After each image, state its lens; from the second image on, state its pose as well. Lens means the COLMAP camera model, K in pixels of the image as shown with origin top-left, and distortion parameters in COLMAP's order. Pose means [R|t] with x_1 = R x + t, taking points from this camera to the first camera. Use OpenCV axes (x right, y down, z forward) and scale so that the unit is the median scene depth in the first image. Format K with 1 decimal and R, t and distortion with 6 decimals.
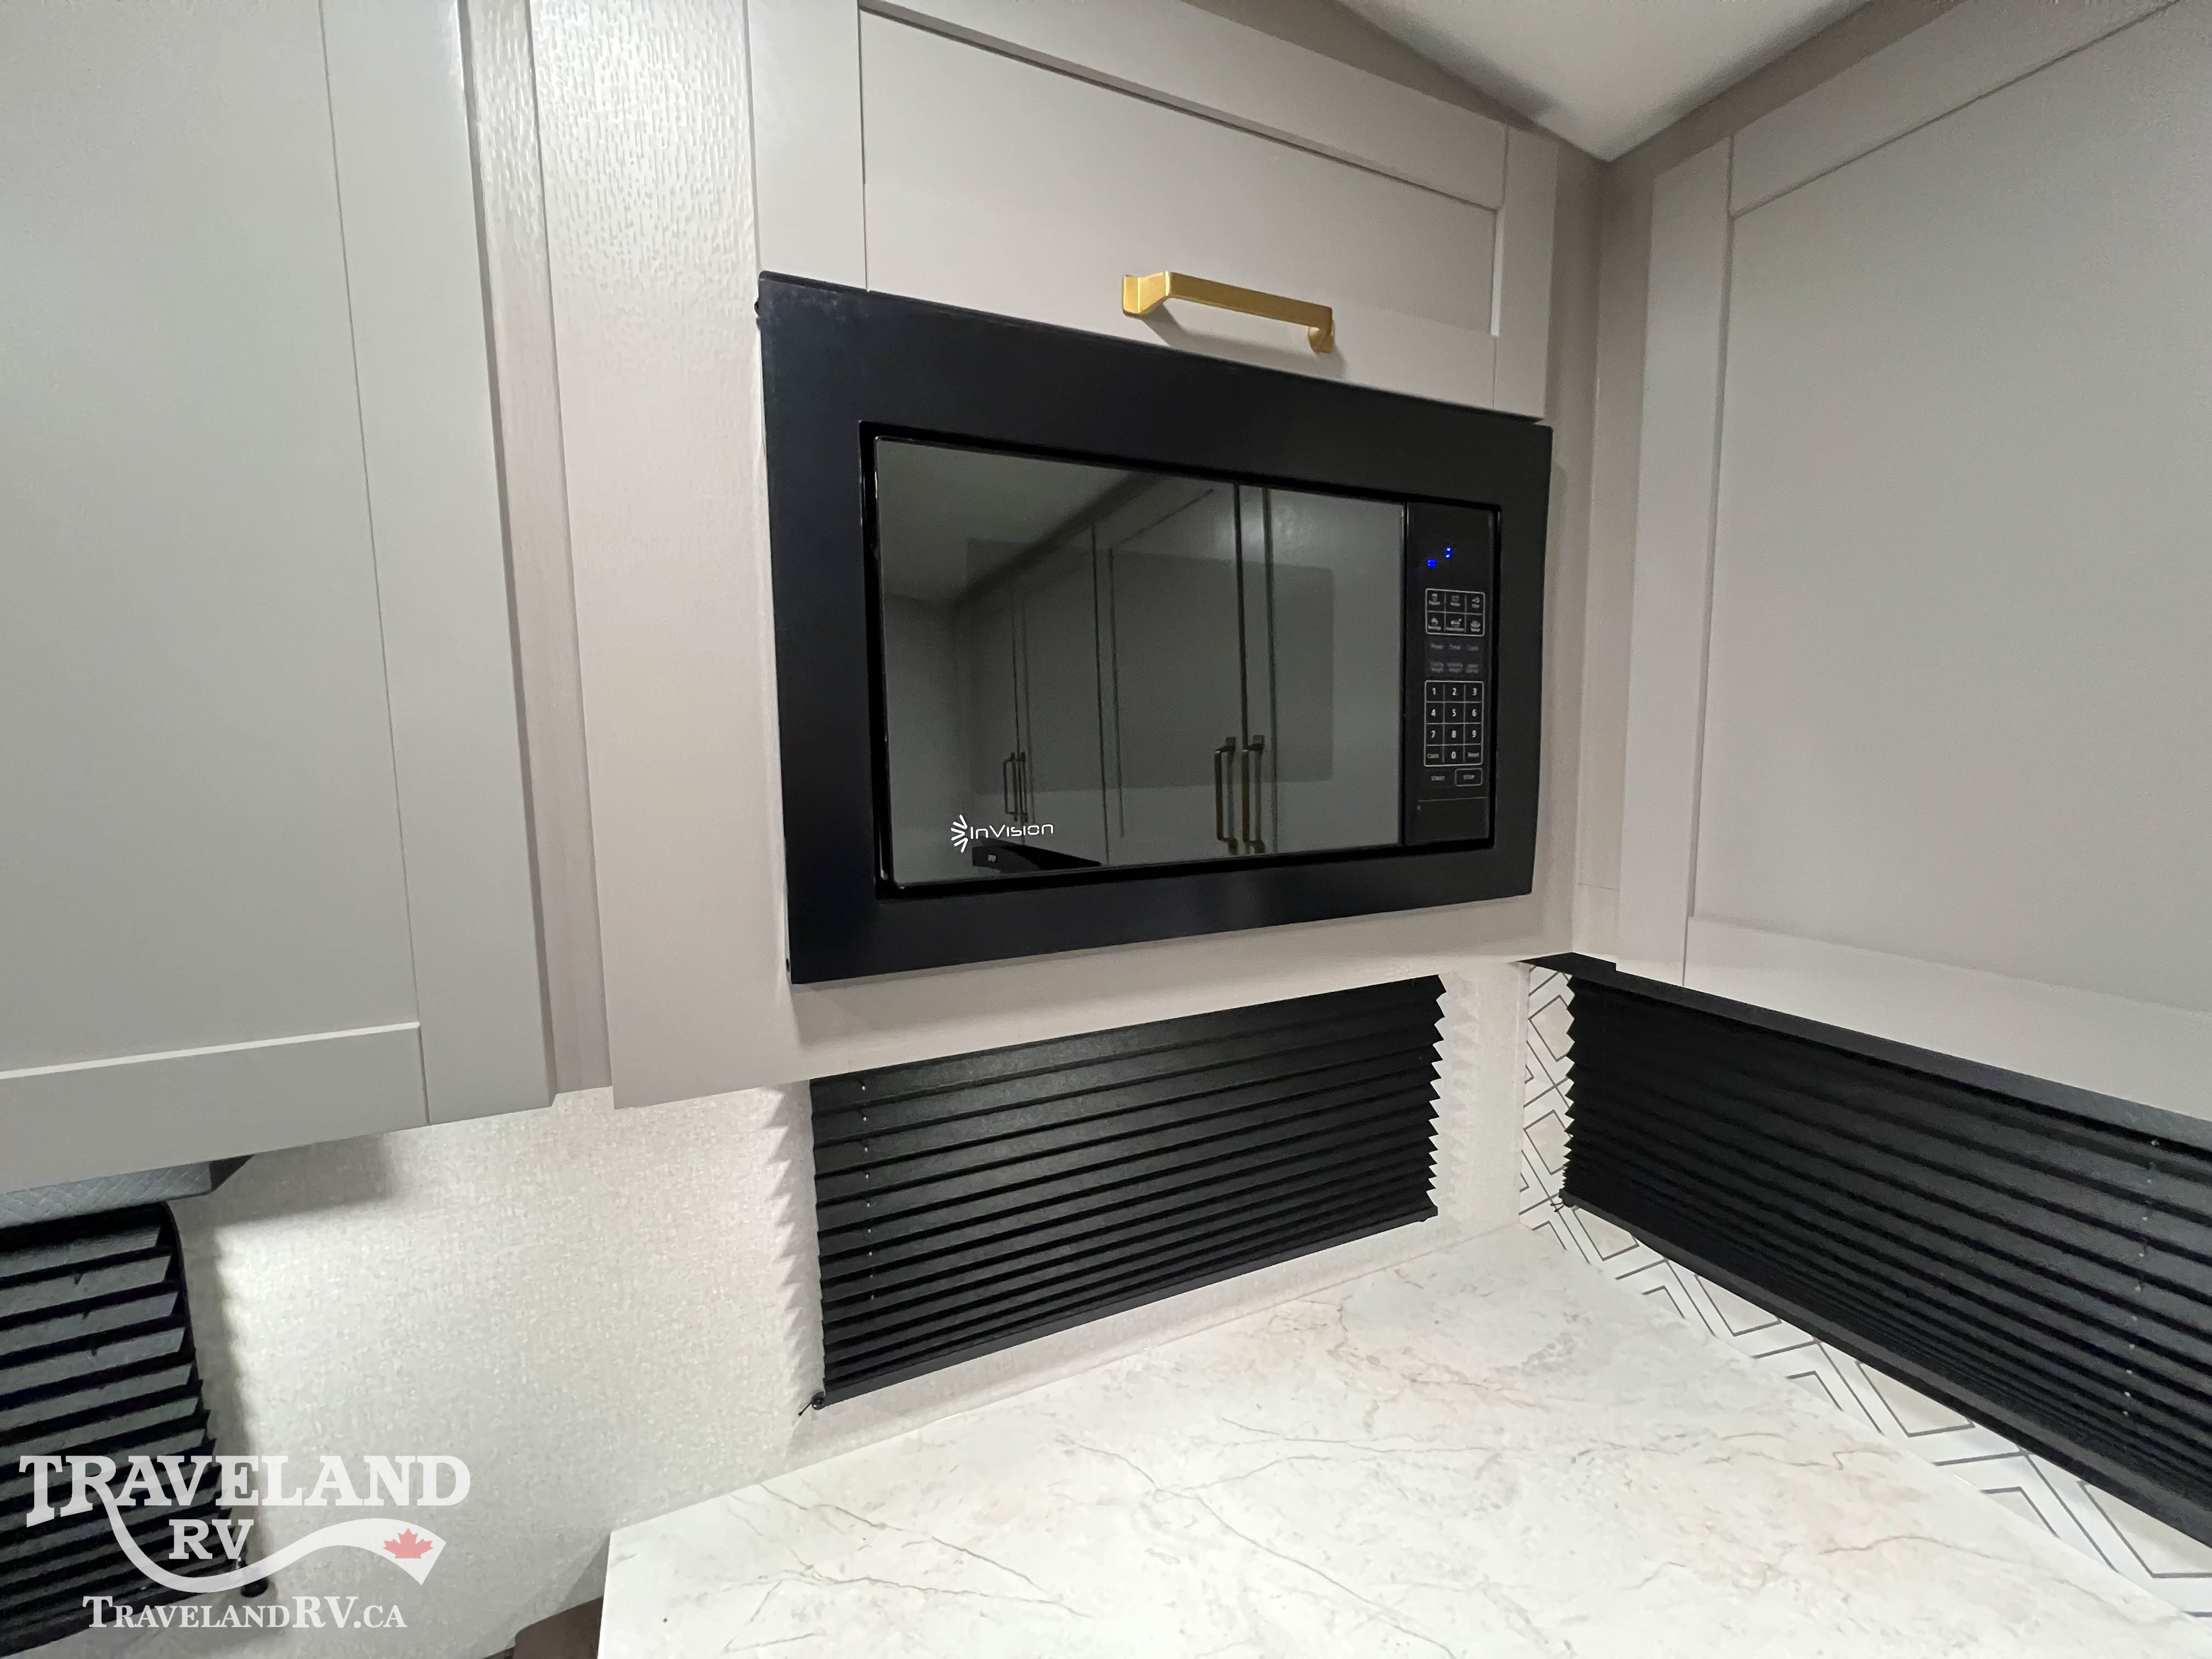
lens RADIAL K [[888.3, 0, 1098.4], [0, 888.3, 837.7], [0, 0, 1]] dist [-0.000260, 0.000598]
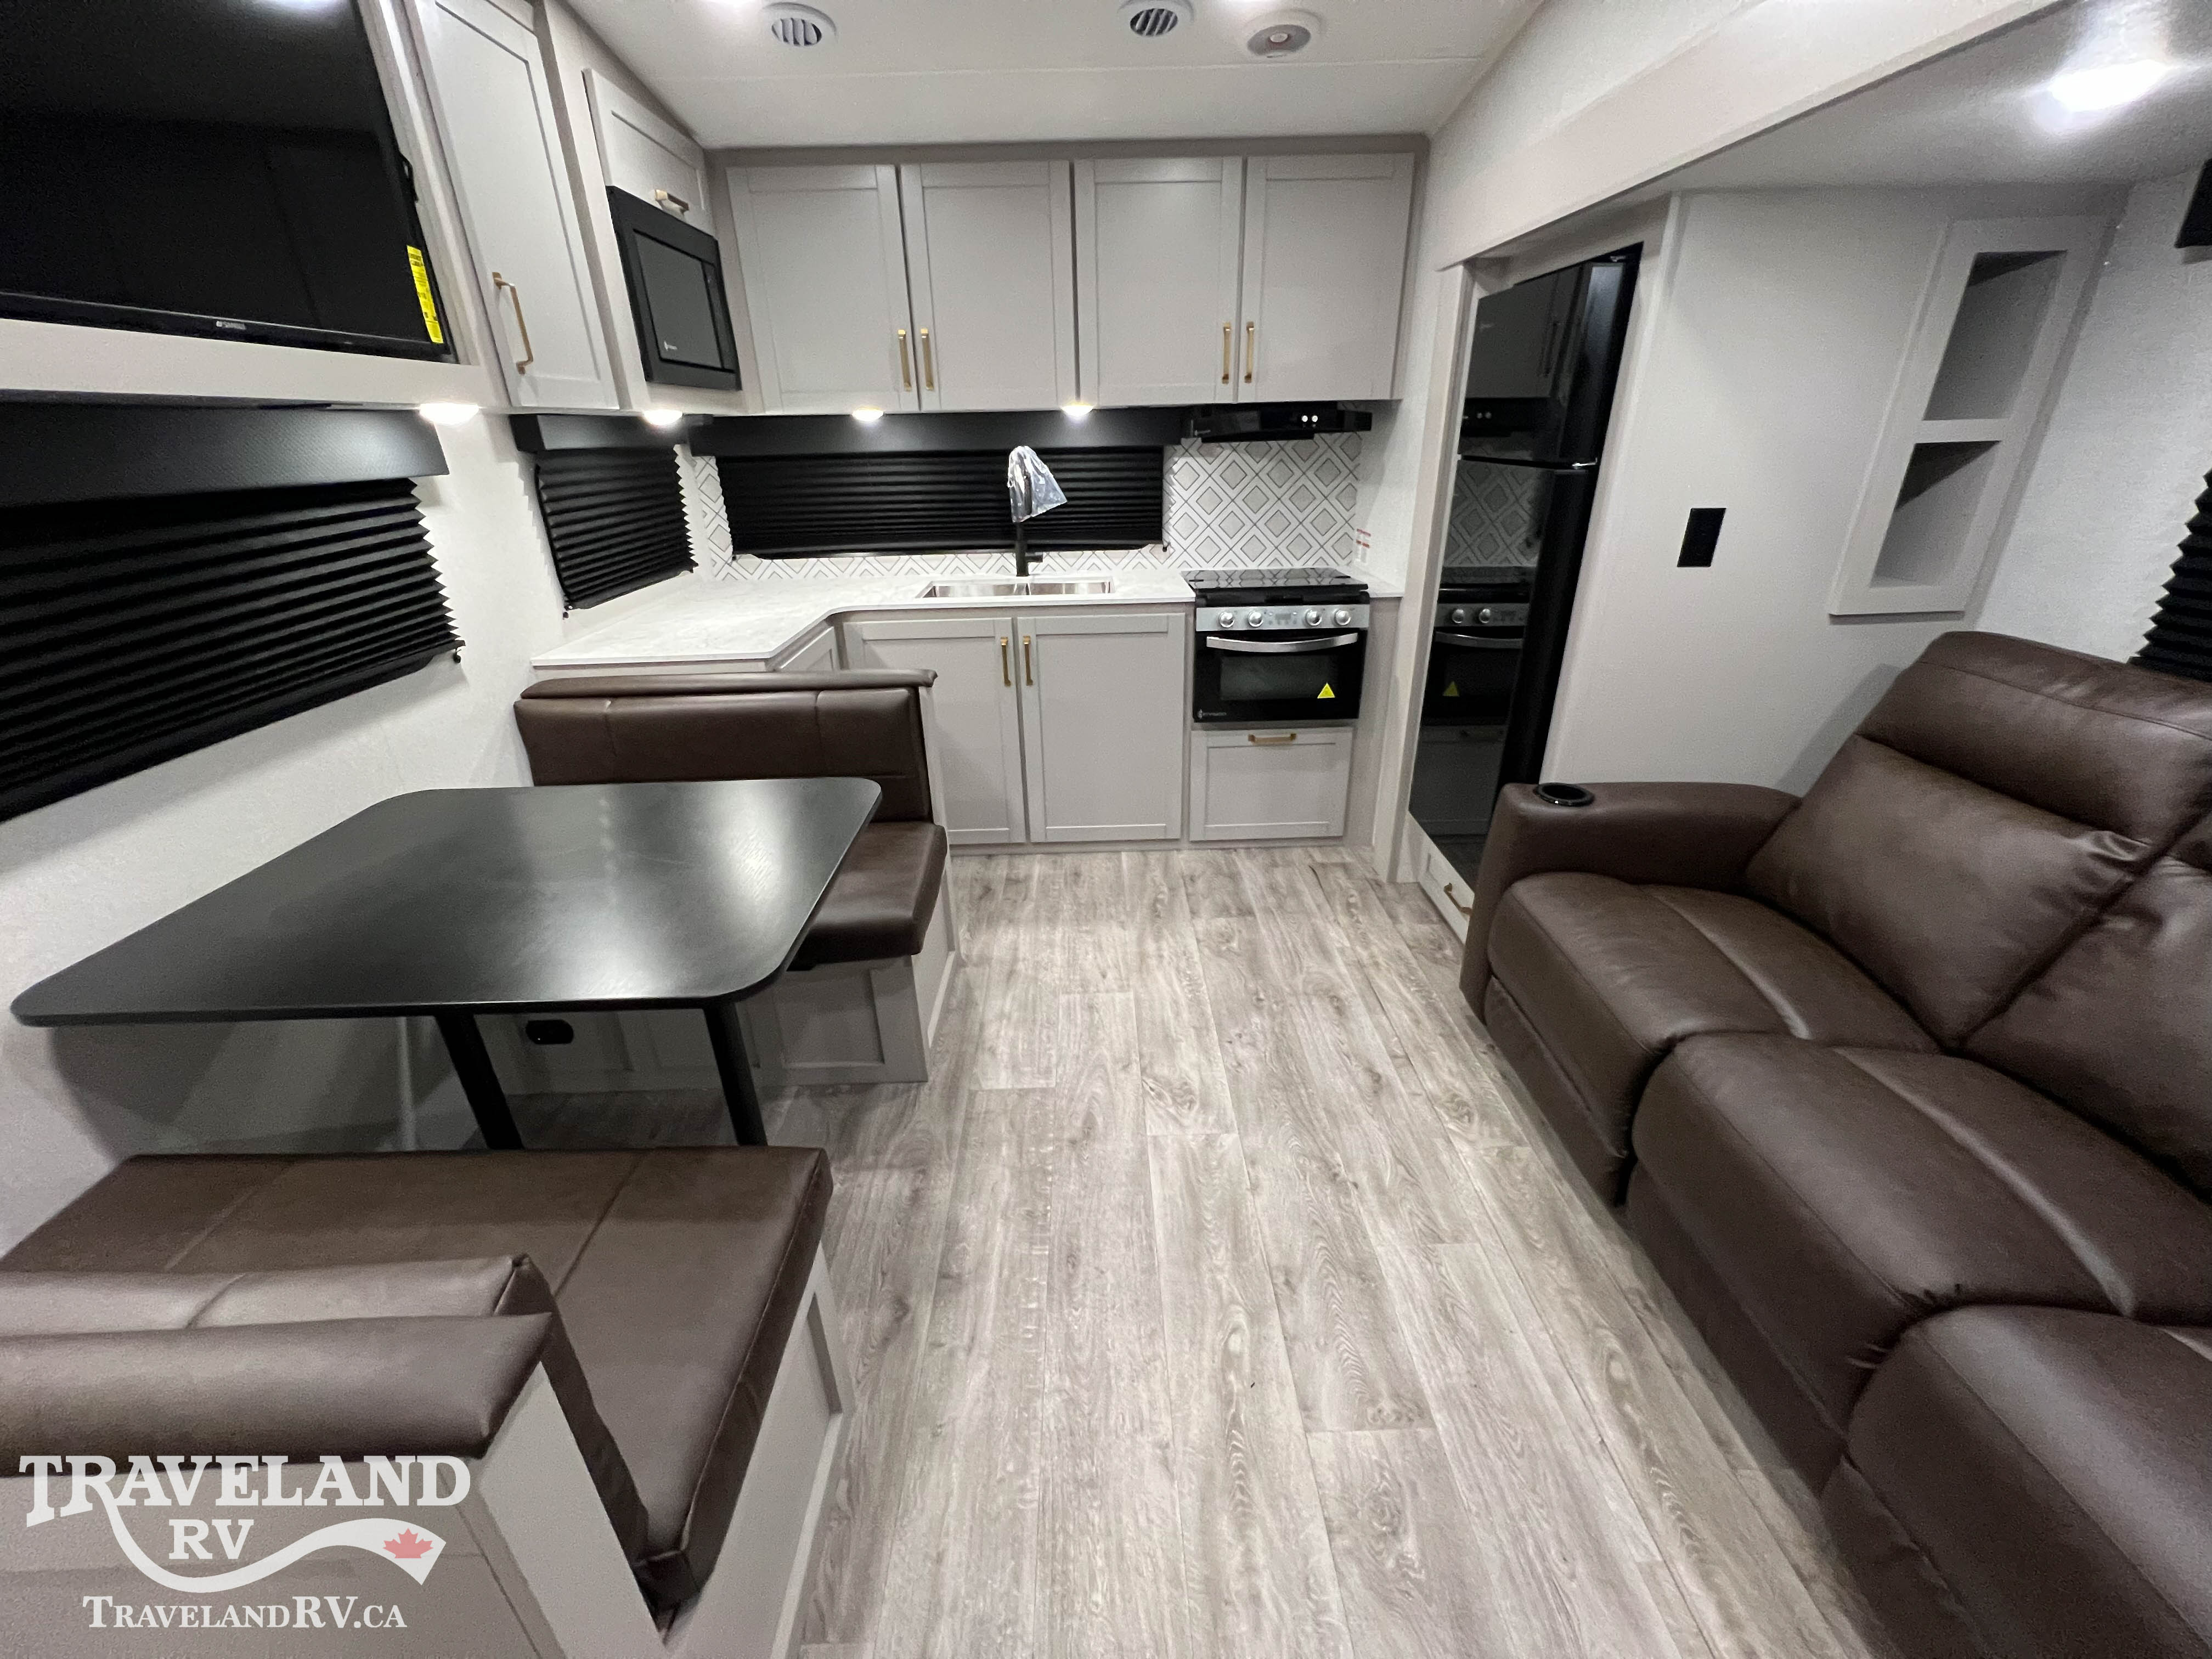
lens RADIAL K [[888.3, 0, 1099.7], [0, 888.3, 825.1], [0, 0, 1]] dist [-0.000260, 0.000598]
pose [[0.402204, -0.371944, 0.836594, -2.260366], [0.126900, 0.927589, 0.351391, 0.540219], [-0.906713, -0.035167, 0.420280, -1.629374]]
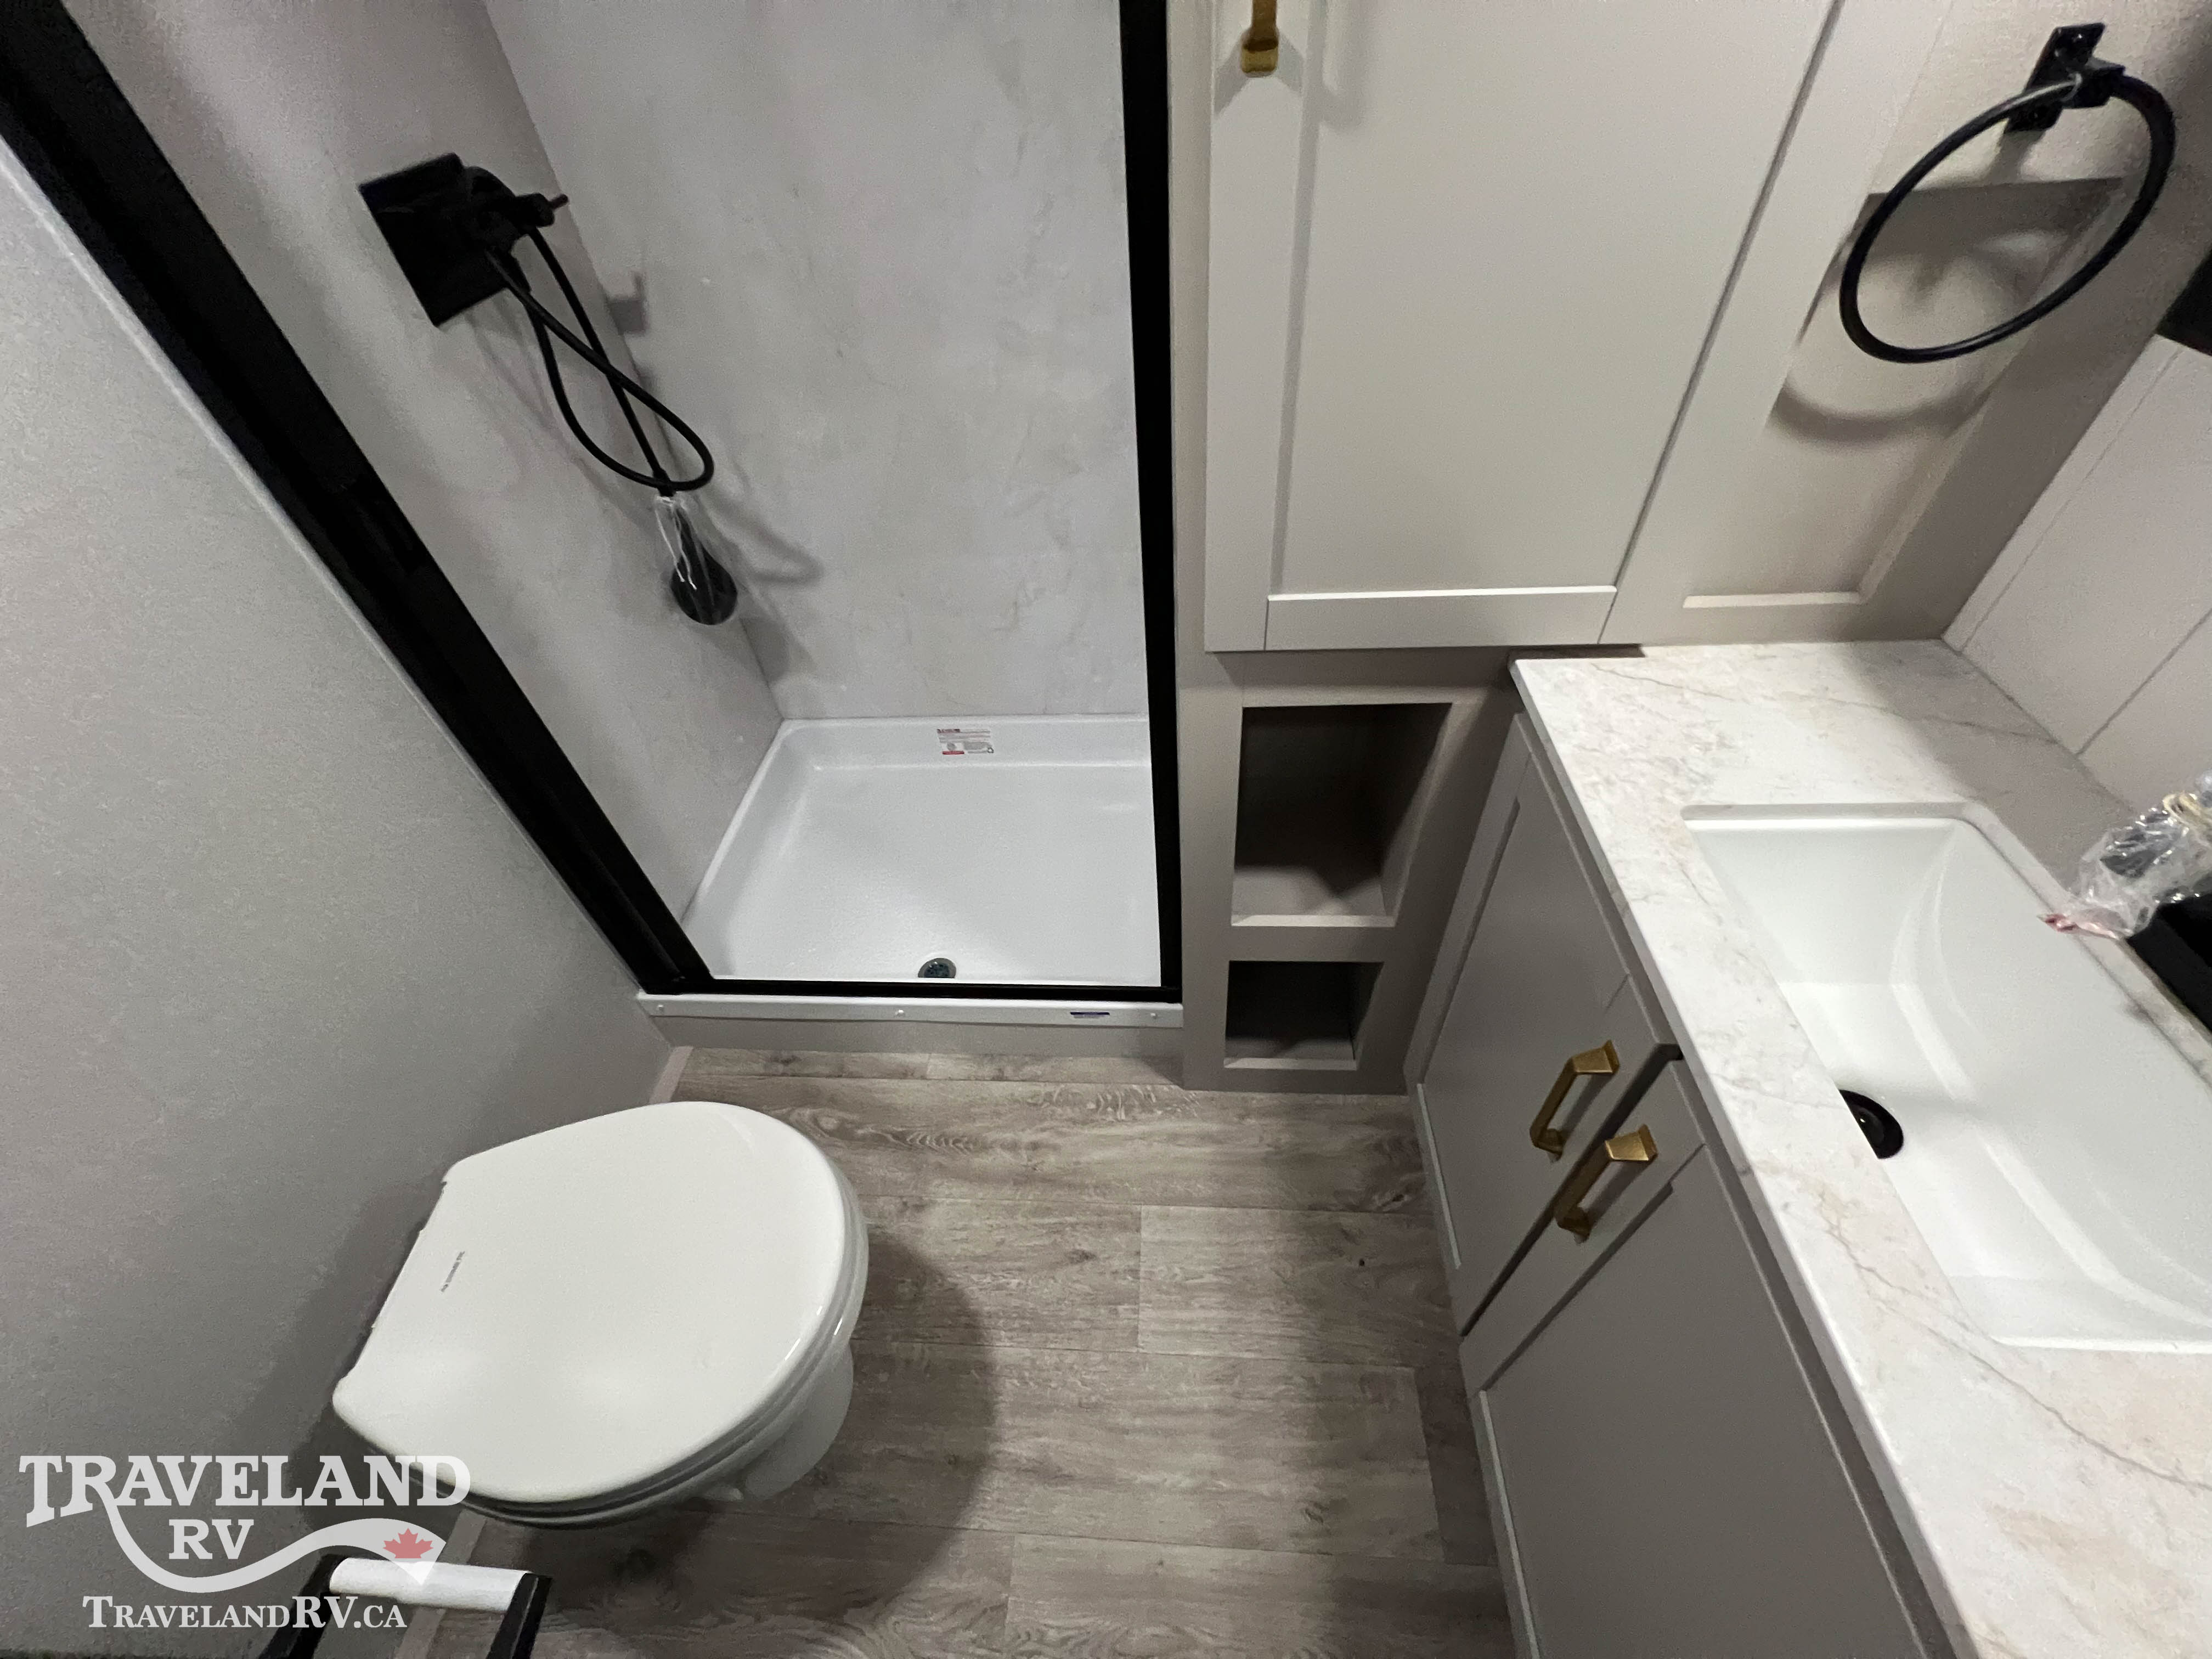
lens RADIAL K [[888.3, 0, 1118.4], [0, 888.3, 828.6], [0, 0, 1]] dist [-0.000260, 0.000598]
pose [[-0.880304, -0.290809, 0.374827, -2.057783], [0.129843, 0.612234, 0.779943, 0.490097], [-0.456296, 0.735255, -0.501193, -0.979701]]
